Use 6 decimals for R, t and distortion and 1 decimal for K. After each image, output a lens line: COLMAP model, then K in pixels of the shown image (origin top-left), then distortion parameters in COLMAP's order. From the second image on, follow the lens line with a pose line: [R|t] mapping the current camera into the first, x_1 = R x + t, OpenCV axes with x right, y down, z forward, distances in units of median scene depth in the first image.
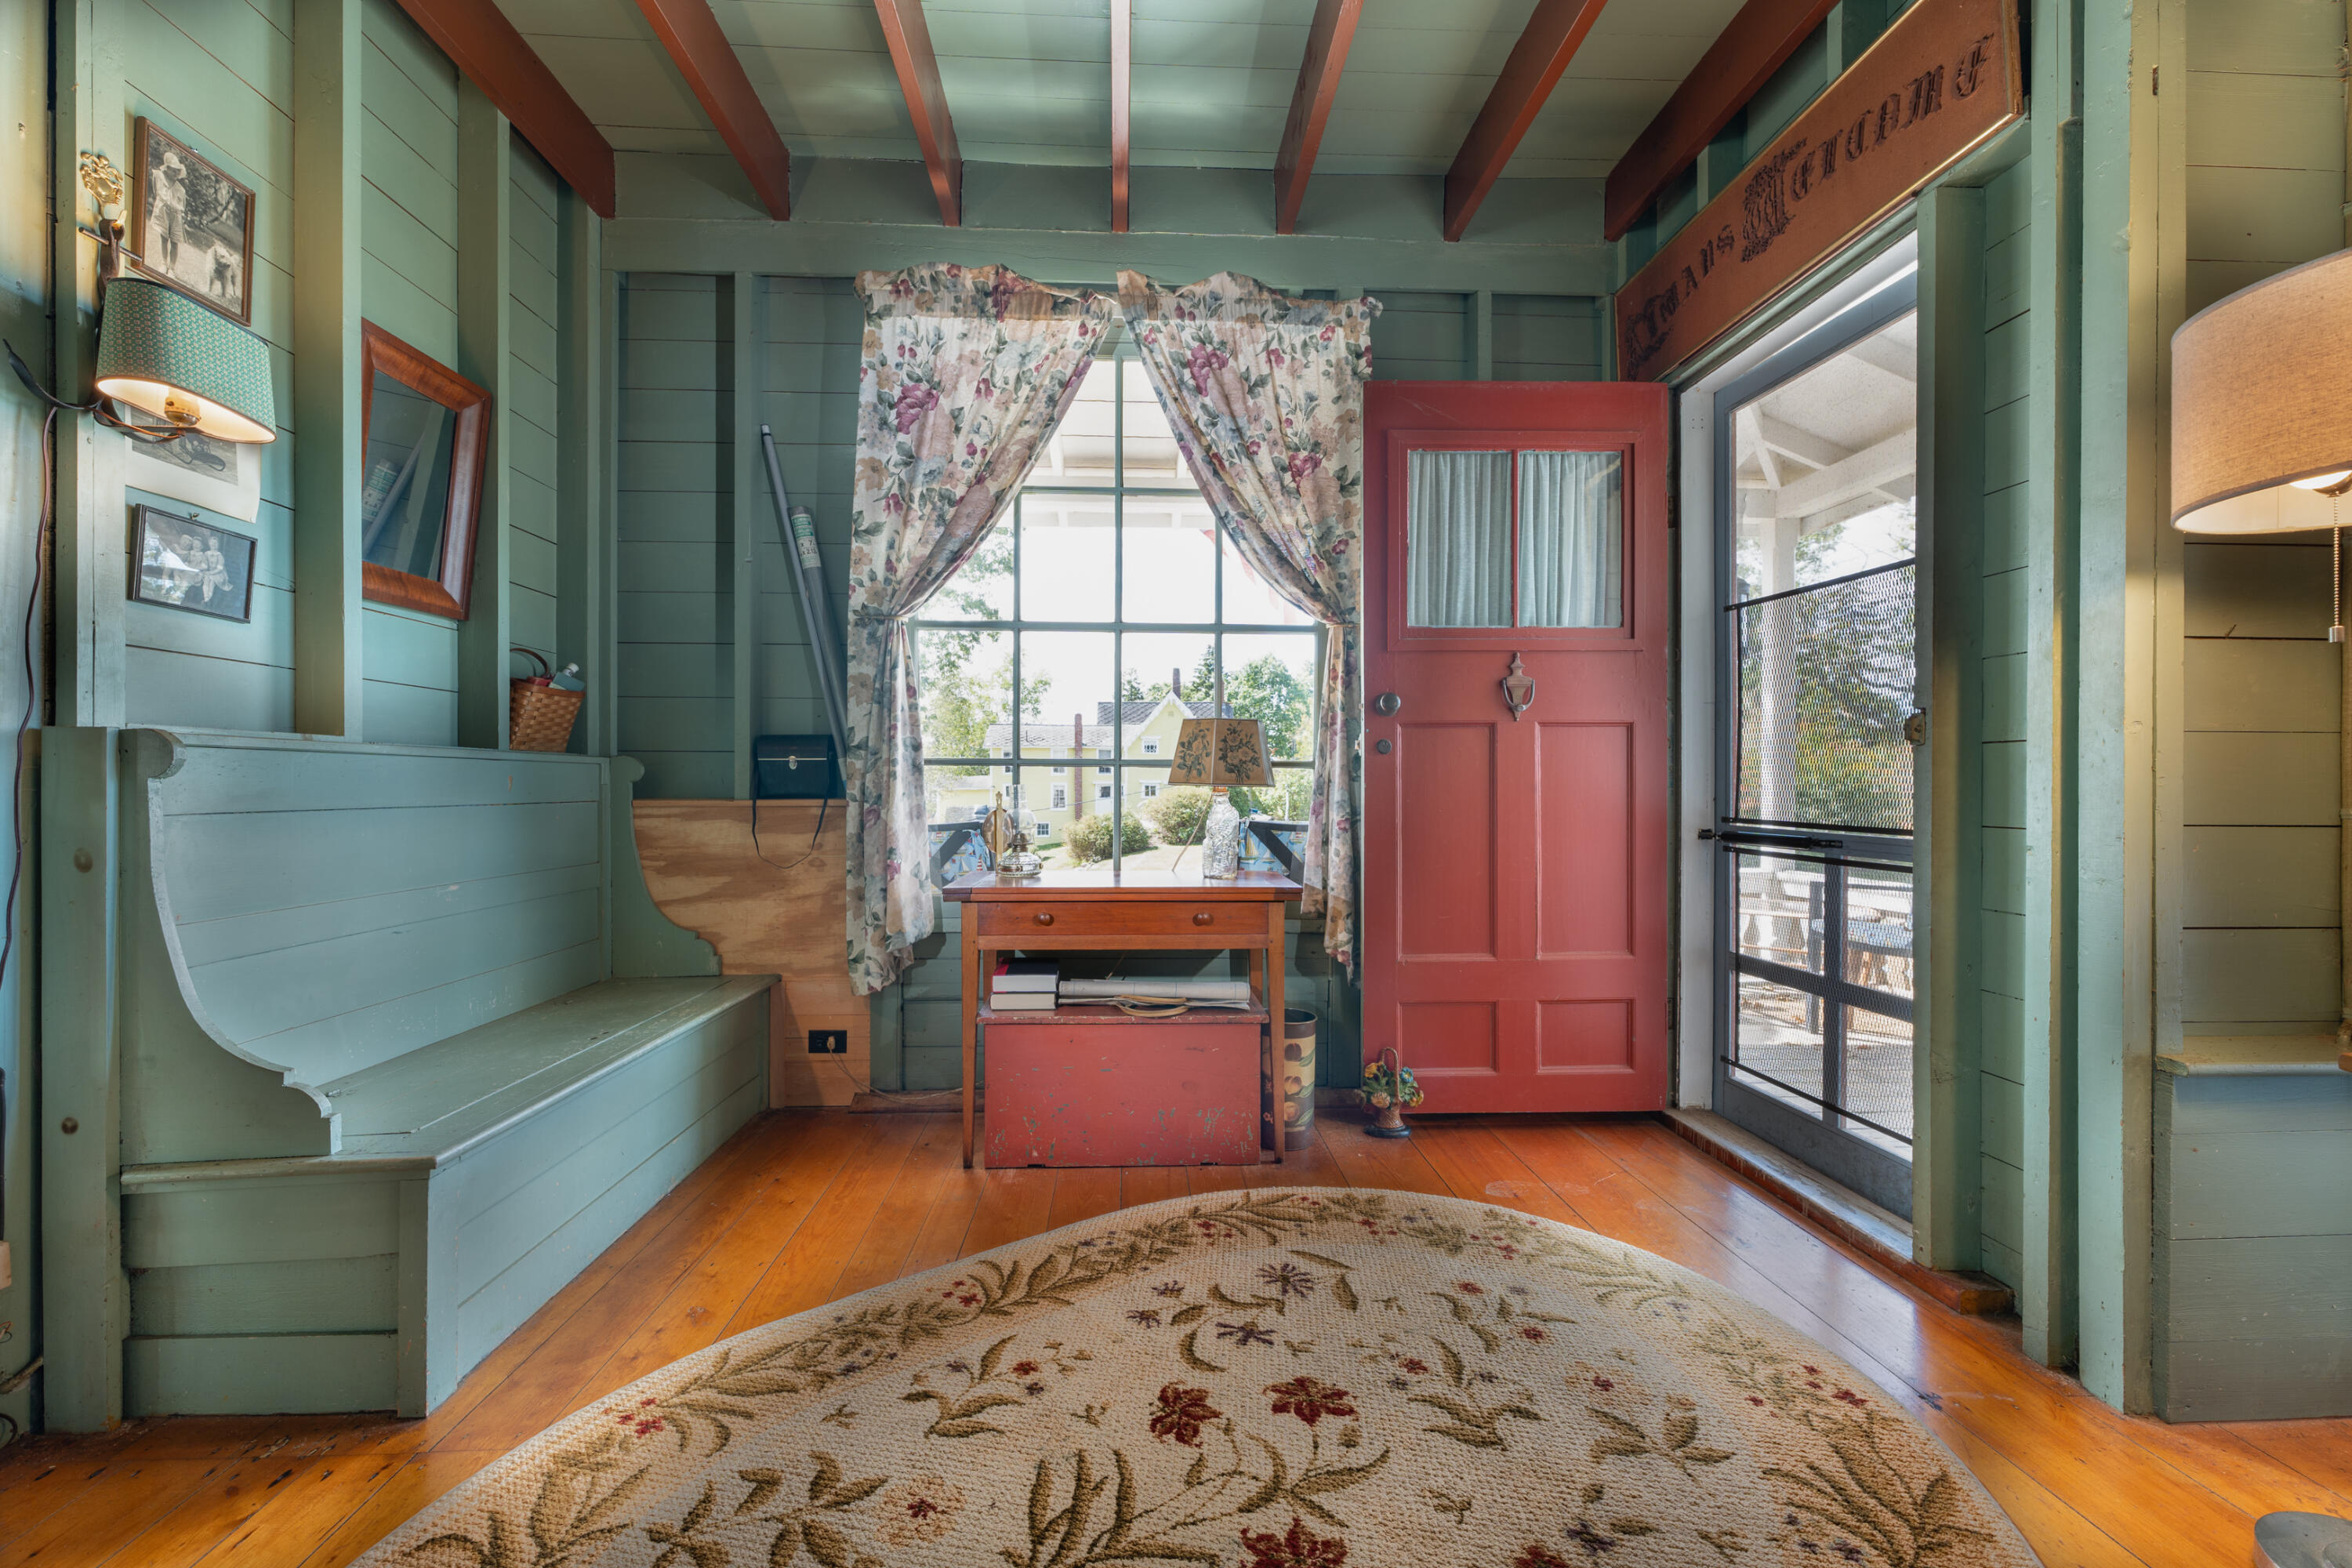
lens RADIAL K [[929.0, 0, 1179.5], [0, 929.0, 784.7], [0, 0, 1]] dist [0.002711, -0.000115]
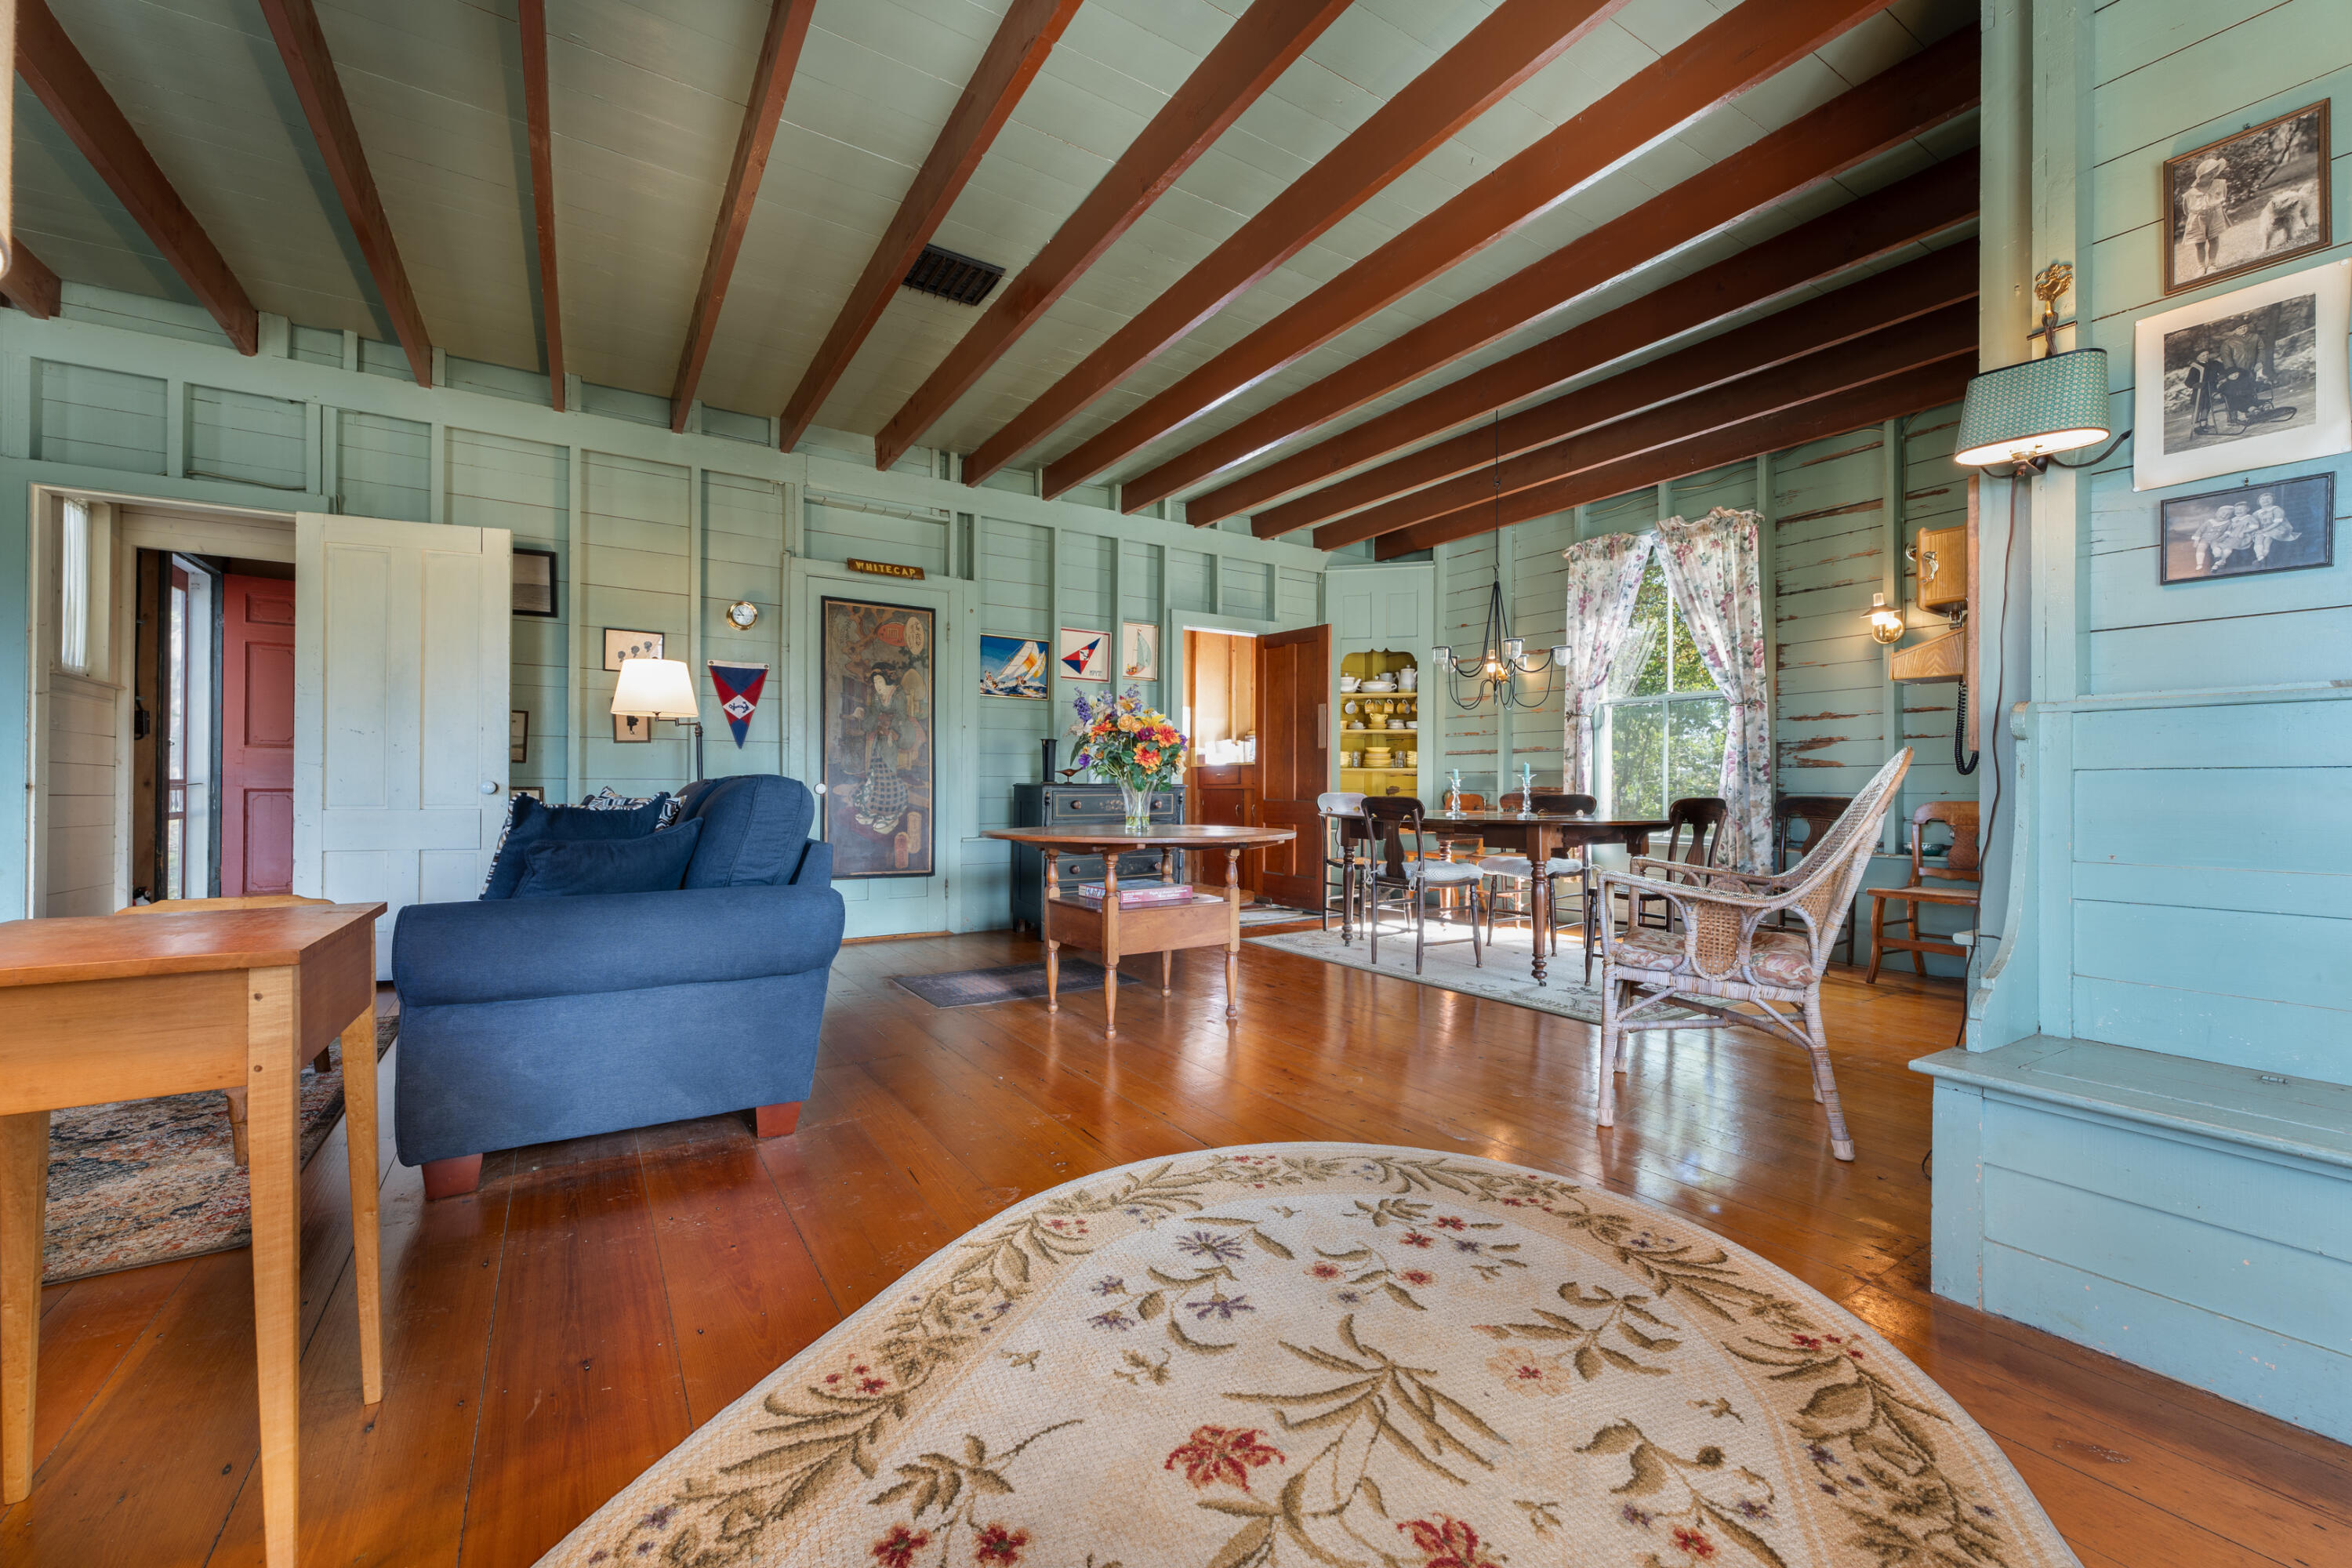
lens RADIAL K [[929.0, 0, 1158.9], [0, 929.0, 784.5], [0, 0, 1]] dist [0.002711, -0.000115]
pose [[-0.873982, -0.004401, -0.485938, 0.471468], [-0.004430, 0.999990, -0.001089, 0.051184], [0.485938, 0.001201, -0.873993, 1.258456]]
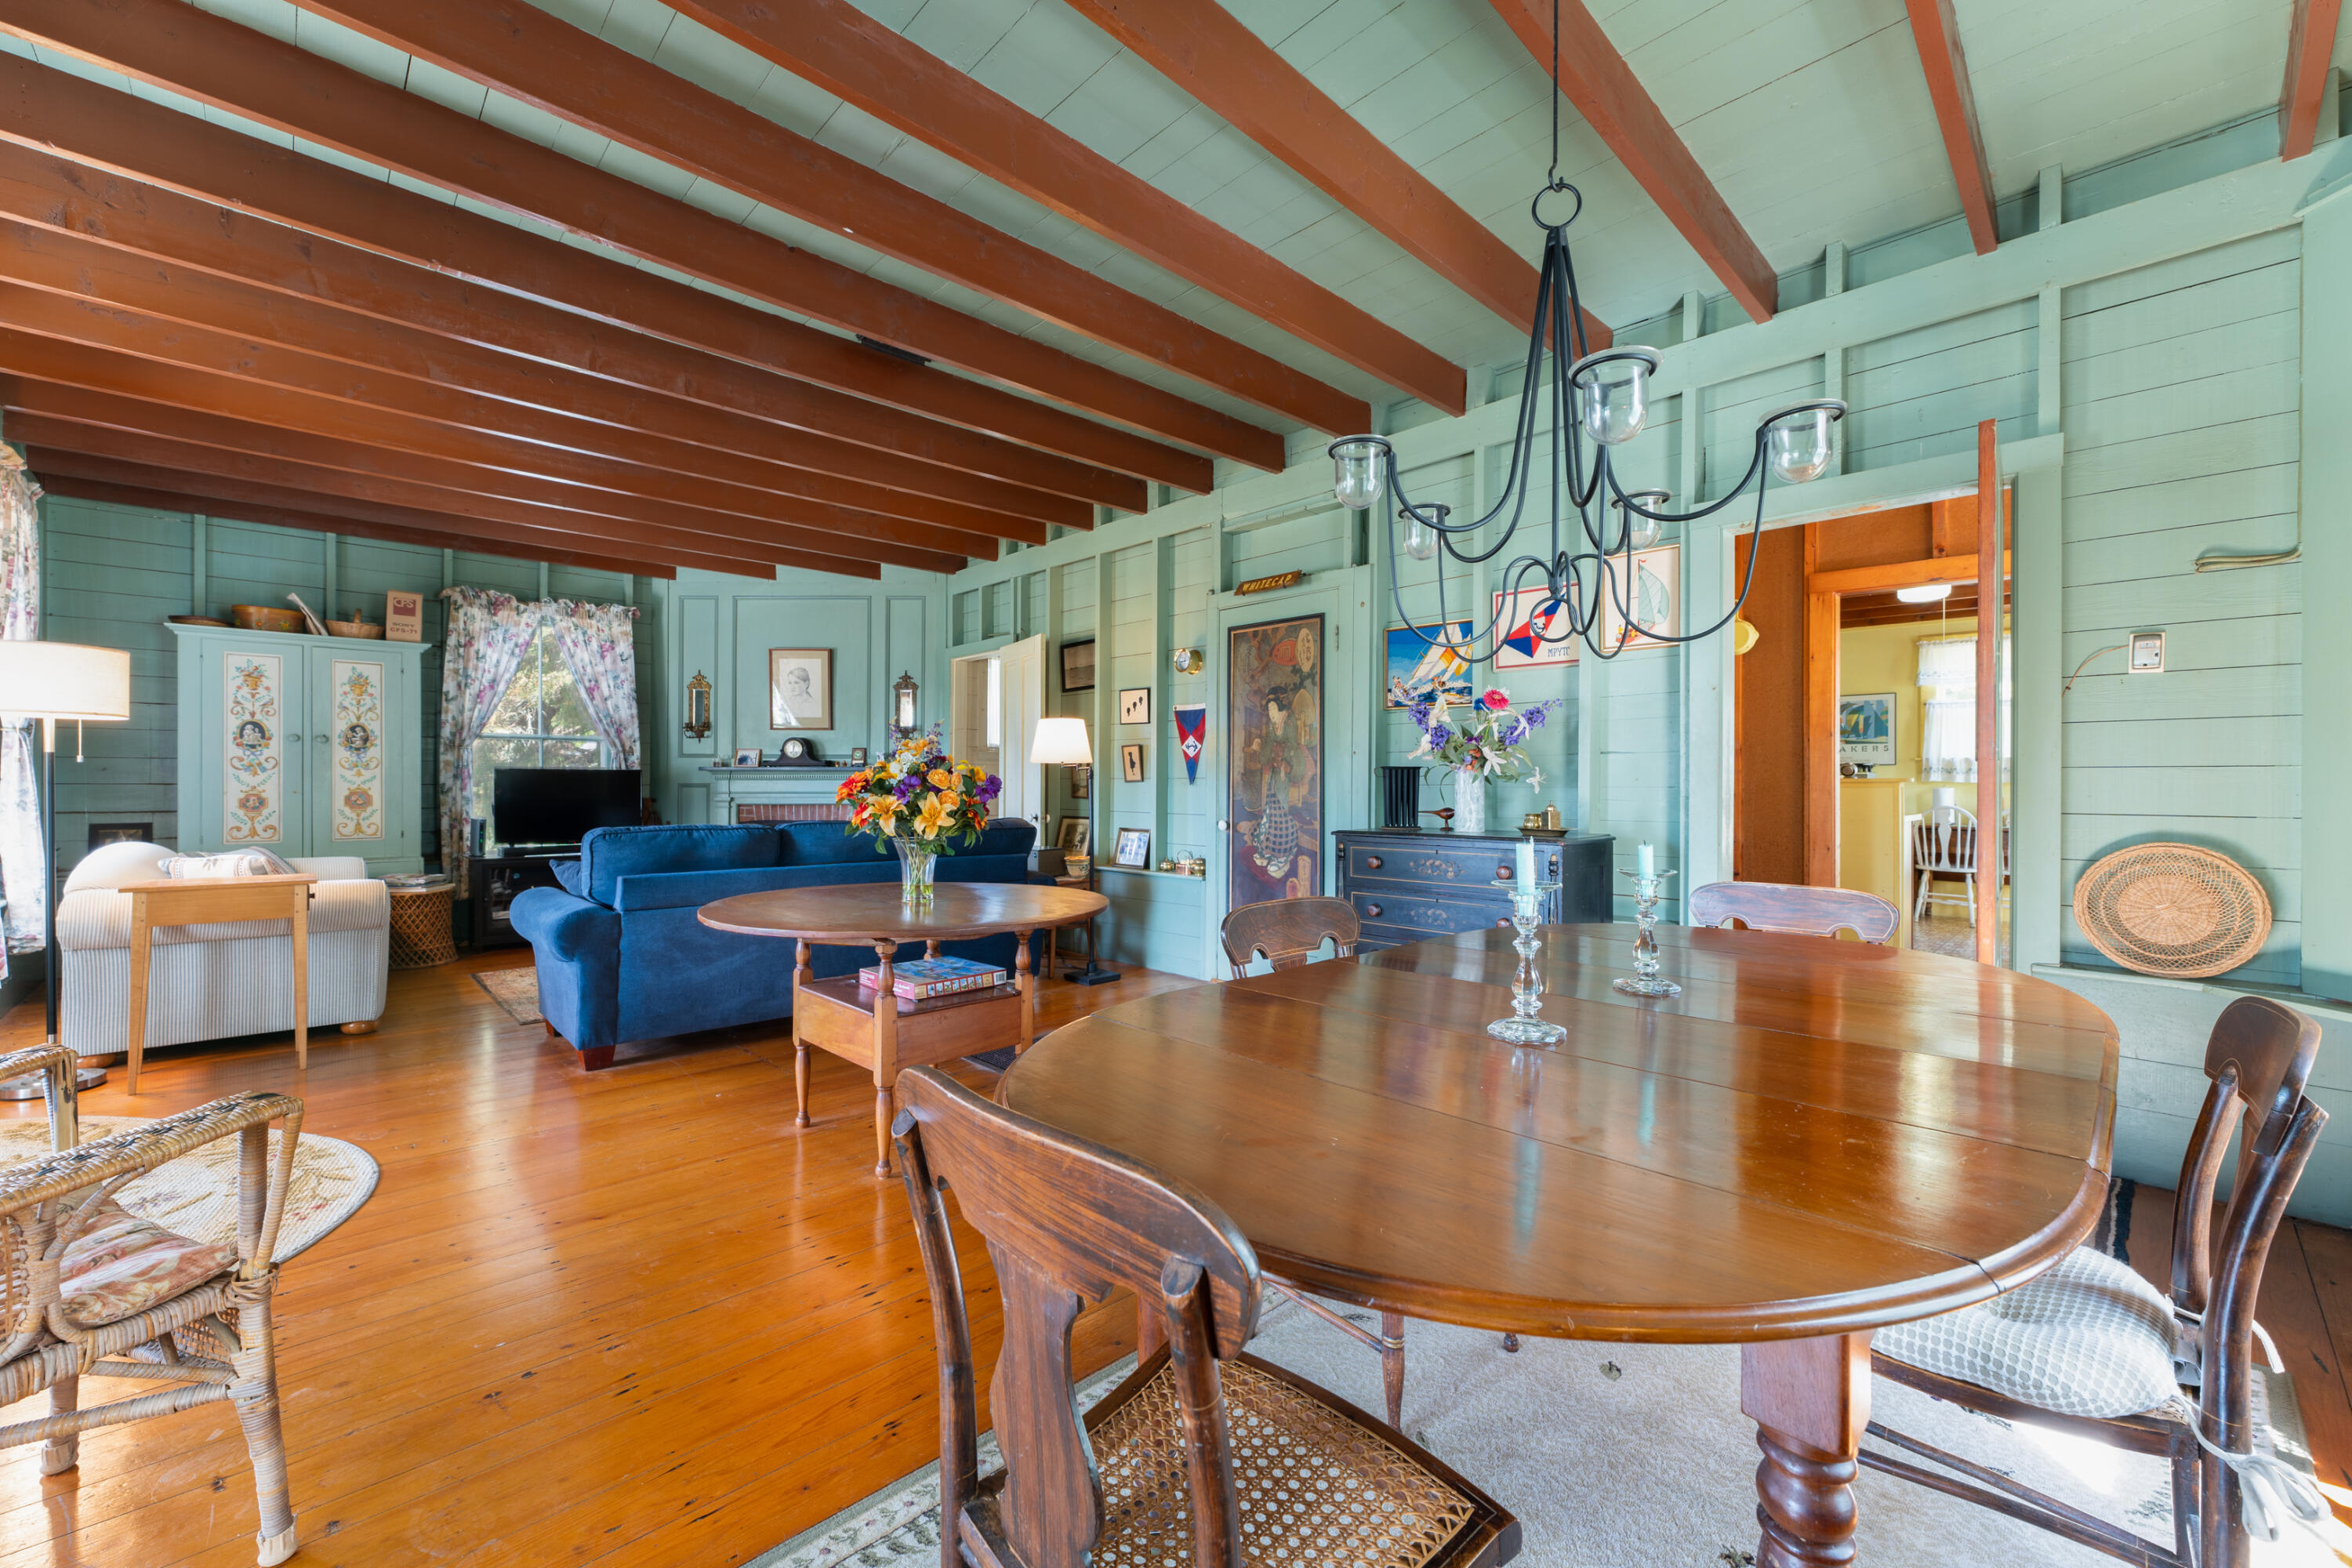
lens RADIAL K [[929.0, 0, 1181.3], [0, 929.0, 781.7], [0, 0, 1]] dist [0.002711, -0.000115]
pose [[-0.660782, -0.000879, 0.750577, -2.114961], [-0.003253, 0.999993, -0.001693, -0.064623], [-0.750570, -0.003560, -0.660781, 0.157467]]
